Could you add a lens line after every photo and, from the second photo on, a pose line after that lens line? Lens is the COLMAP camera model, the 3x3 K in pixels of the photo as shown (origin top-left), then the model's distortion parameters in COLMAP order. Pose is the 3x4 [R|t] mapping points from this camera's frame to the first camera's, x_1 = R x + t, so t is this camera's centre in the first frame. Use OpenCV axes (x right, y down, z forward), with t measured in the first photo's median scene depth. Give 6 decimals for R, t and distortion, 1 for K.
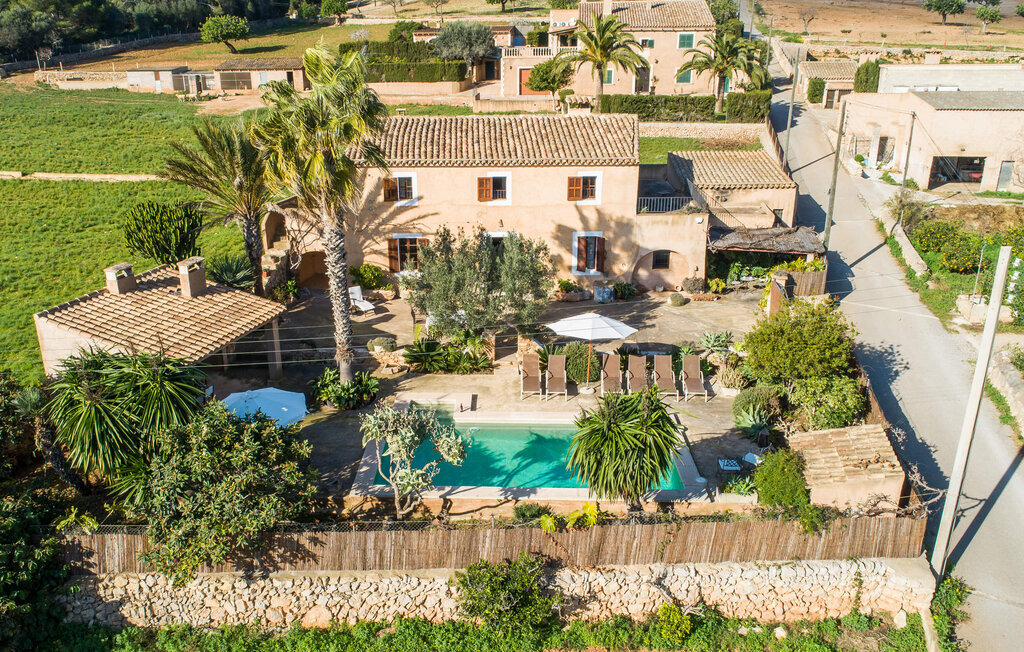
lens RADIAL K [[774.1, 0, 512.0], [0, 774.1, 326.0], [0, 0, 1]] dist [-0.006164, -0.002715]
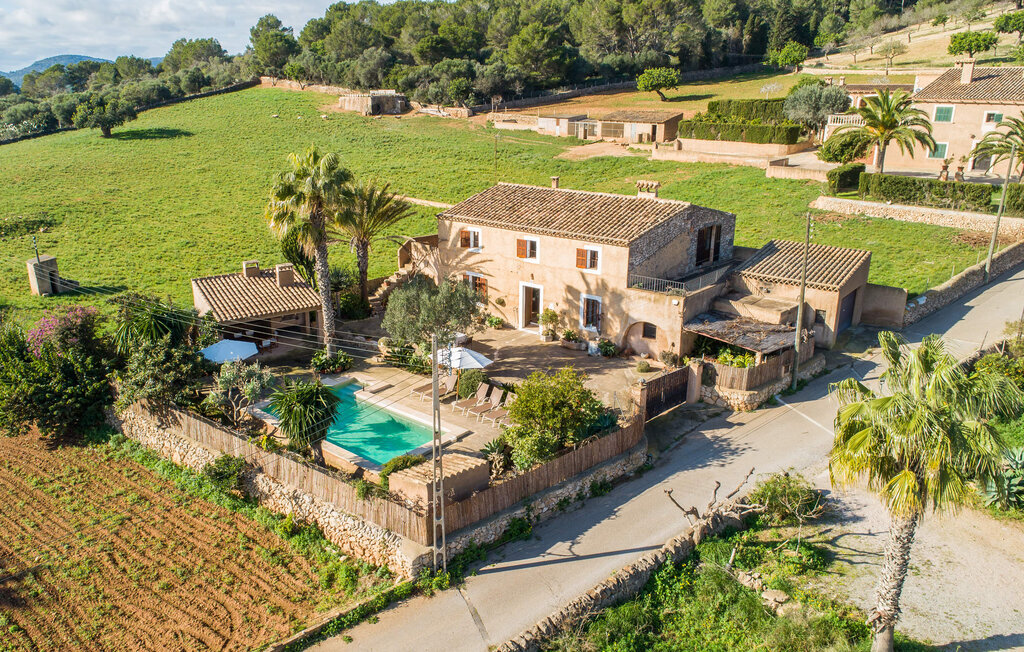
lens RADIAL K [[774.1, 0, 512.0], [0, 774.1, 326.0], [0, 0, 1]] dist [-0.006164, -0.002715]
pose [[0.799088, 0.198760, -0.567409, 0.679831], [-0.220644, 0.974869, 0.030756, -0.083018], [0.559263, 0.100618, 0.822861, -0.055614]]
